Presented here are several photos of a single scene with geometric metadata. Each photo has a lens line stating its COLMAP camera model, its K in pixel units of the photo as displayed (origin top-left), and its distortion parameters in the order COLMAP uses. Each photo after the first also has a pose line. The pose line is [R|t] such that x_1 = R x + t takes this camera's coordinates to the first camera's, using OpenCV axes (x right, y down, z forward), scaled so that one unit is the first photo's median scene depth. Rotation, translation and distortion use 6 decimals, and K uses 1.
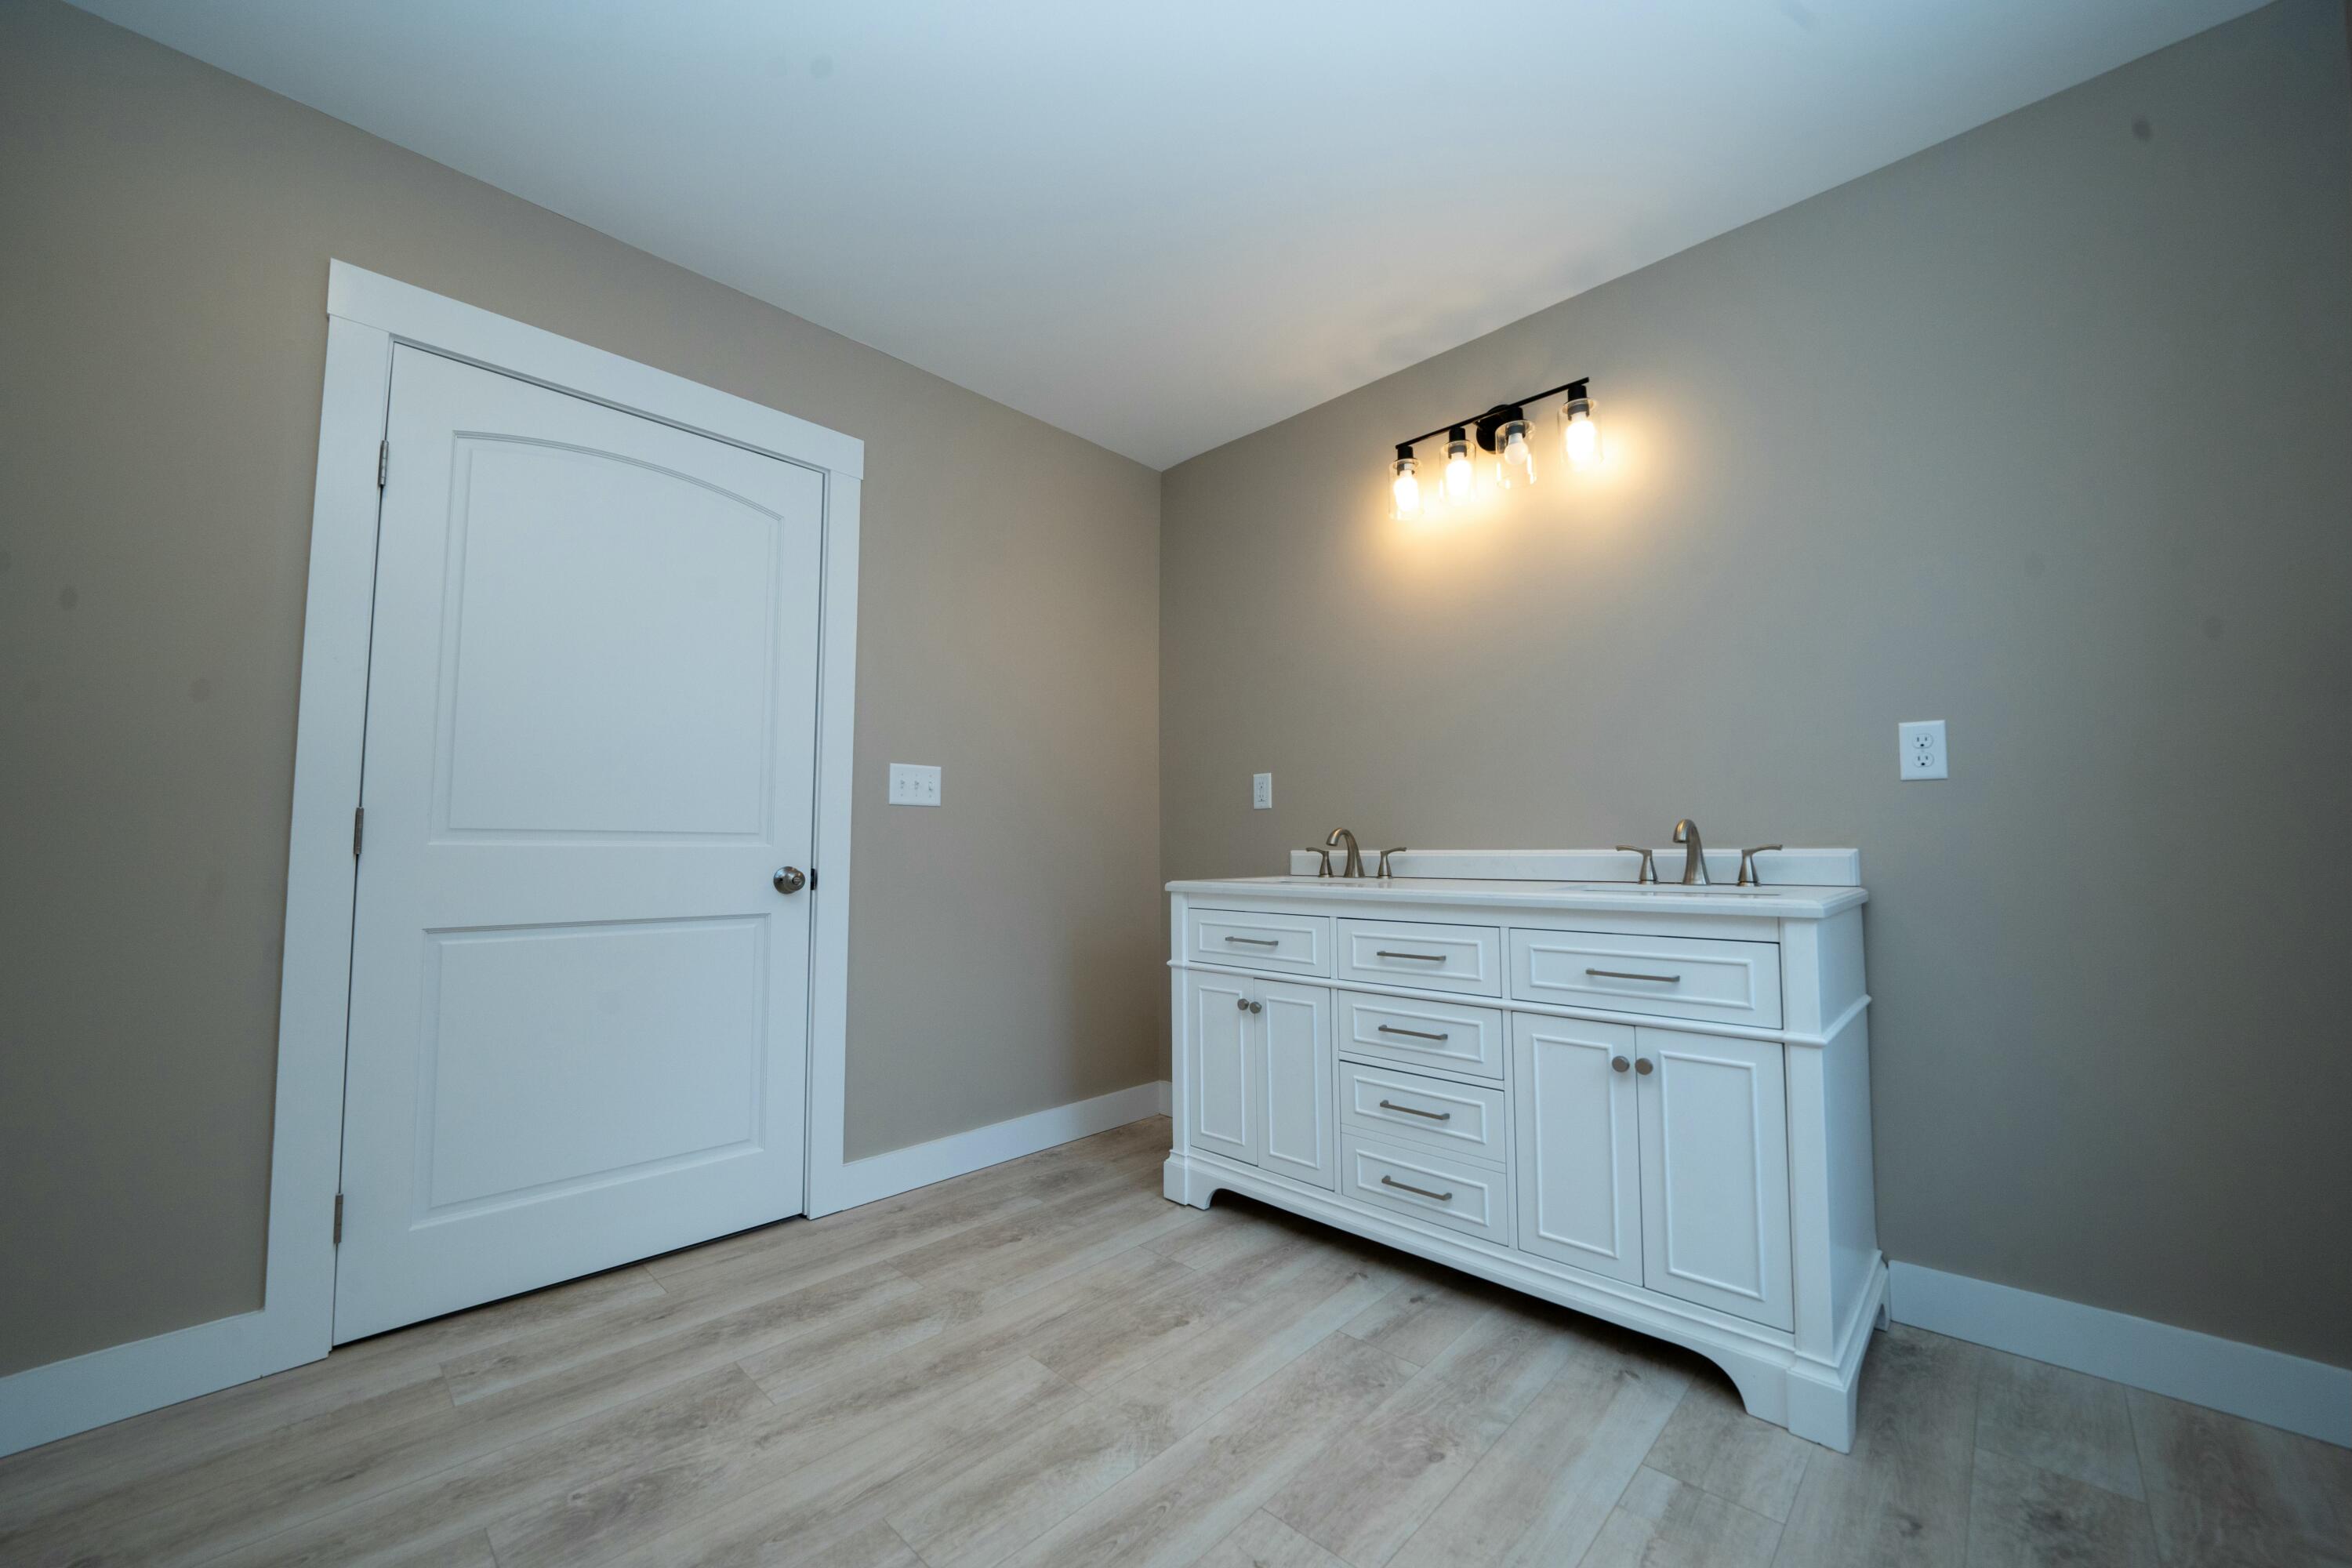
lens RADIAL K [[875.3, 0, 1166.9], [0, 875.3, 787.2], [0, 0, 1]] dist [-0.015405, 0.002545]
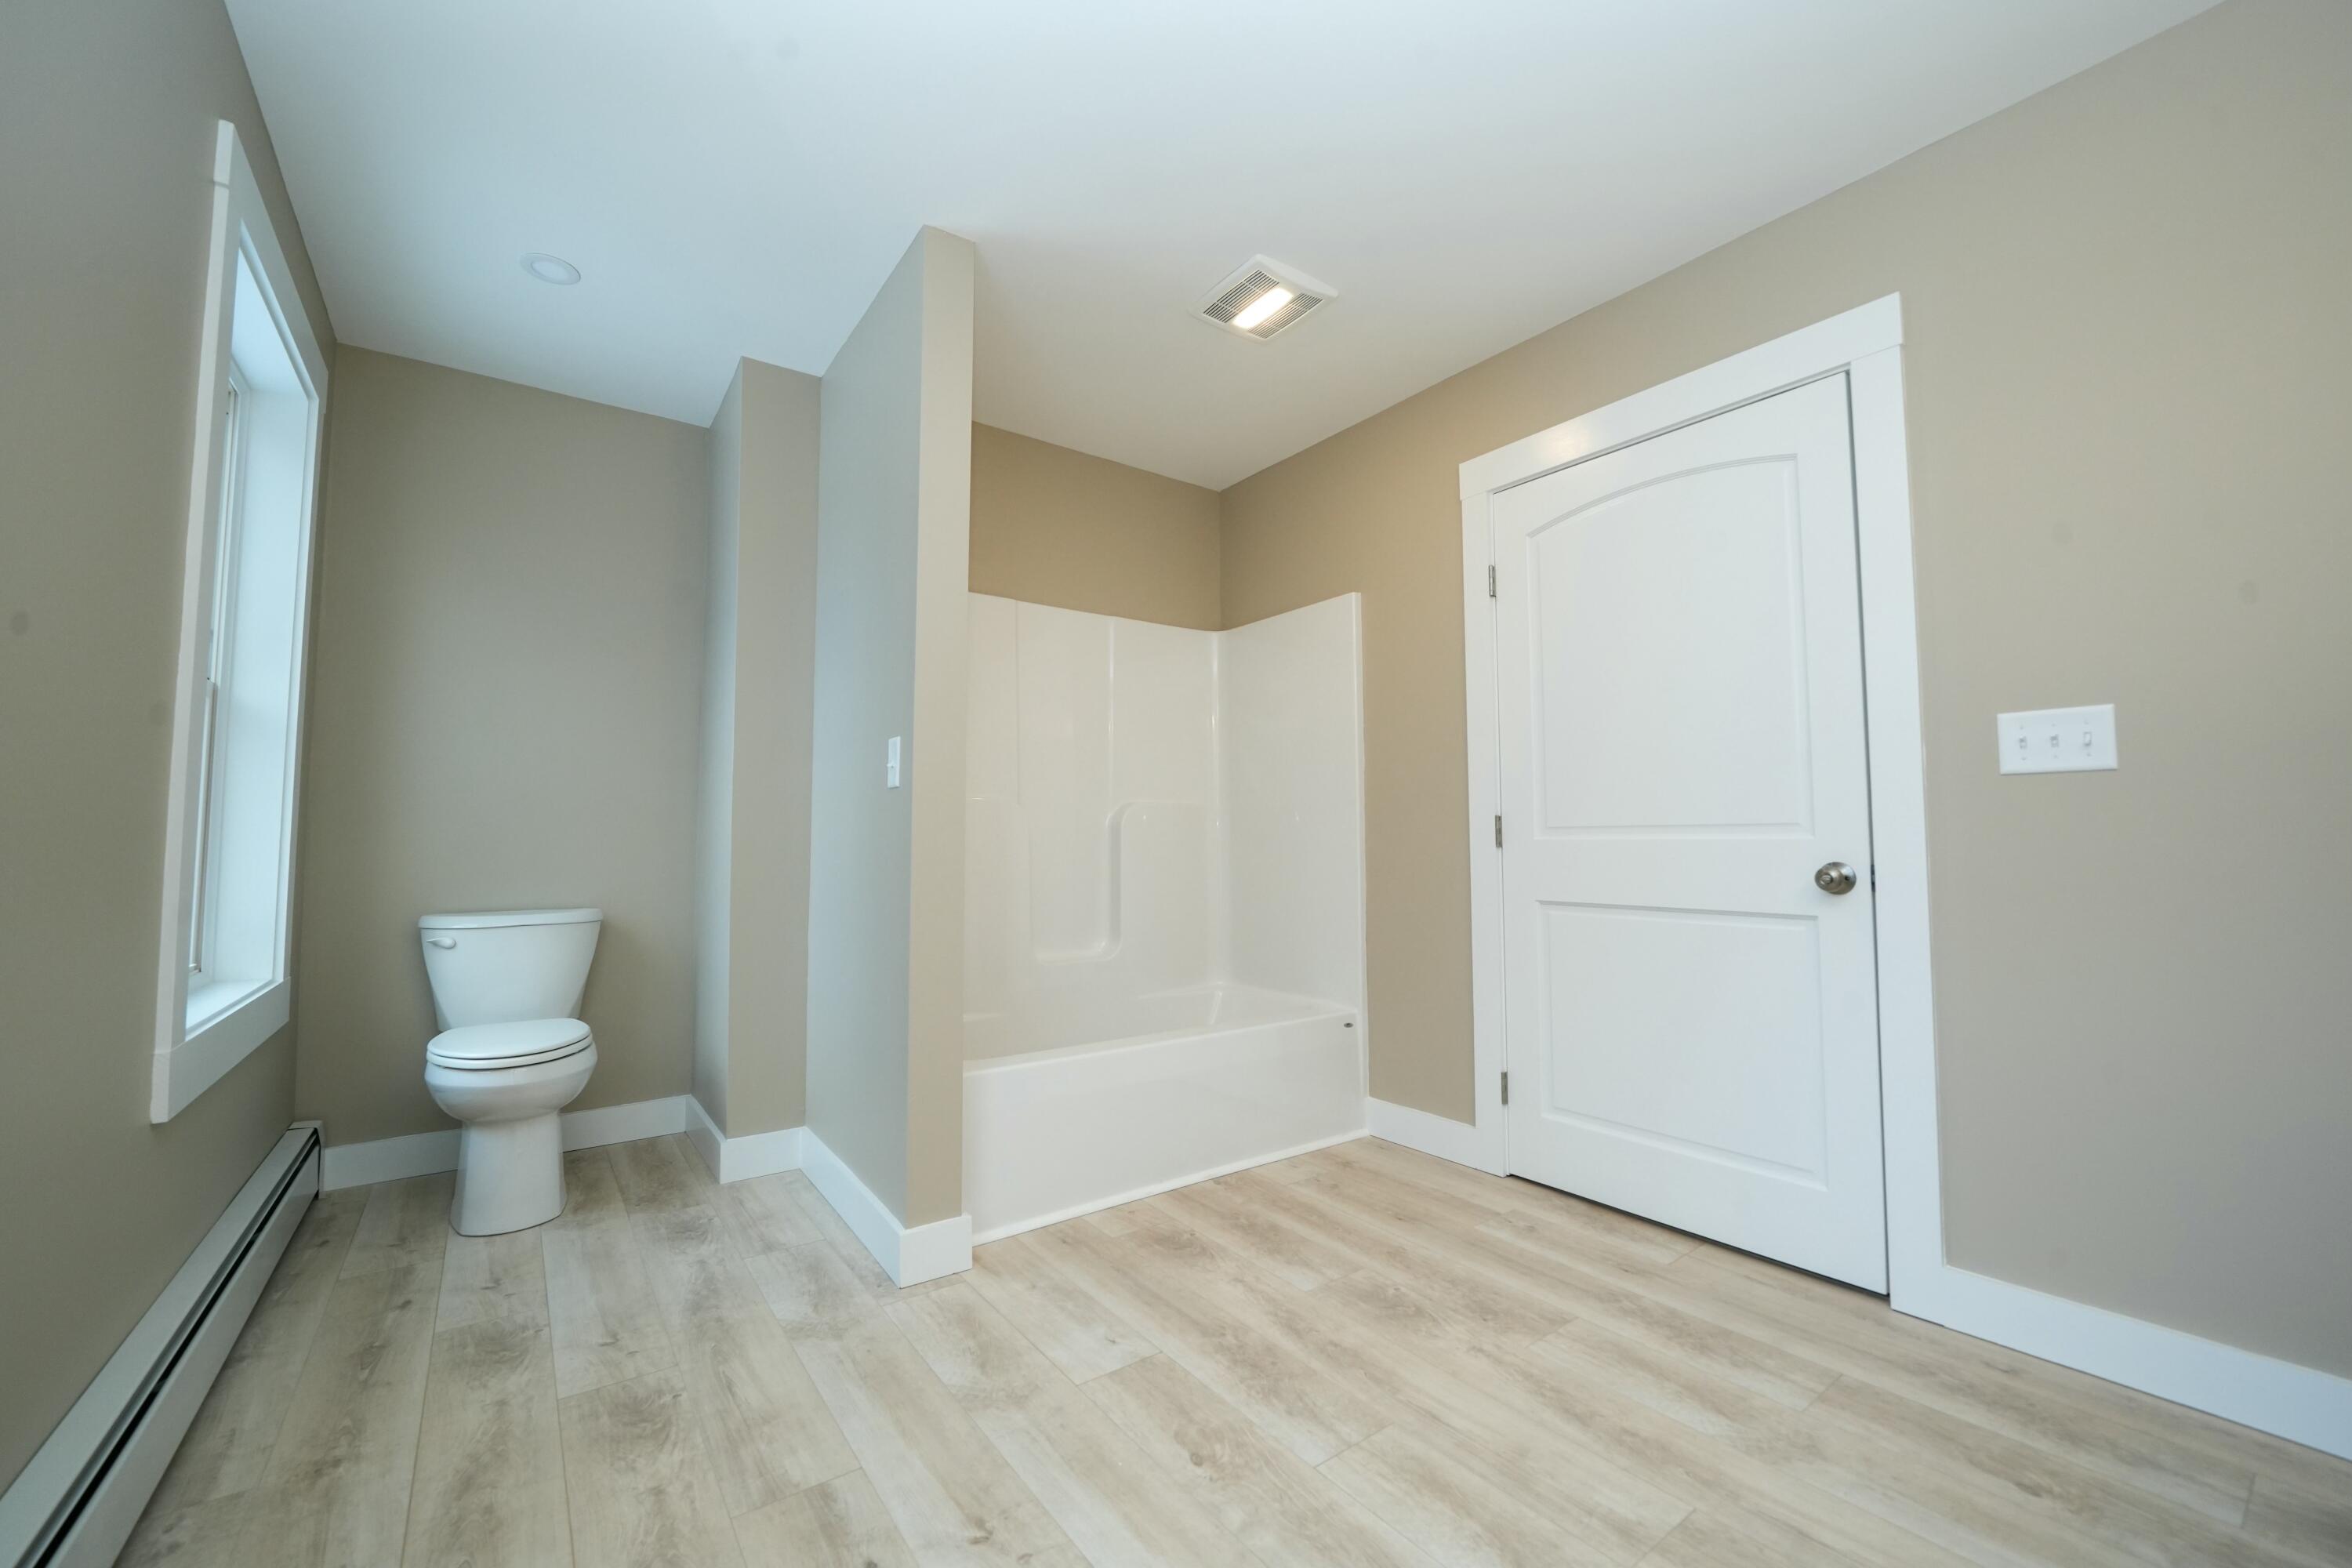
lens RADIAL K [[875.3, 0, 1166.9], [0, 875.3, 787.2], [0, 0, 1]] dist [-0.015405, 0.002545]
pose [[-0.140053, -0.062377, -0.988177, 0.610285], [0.075910, 0.994400, -0.073528, 0.041339], [0.987230, -0.085311, -0.134534, 0.619095]]
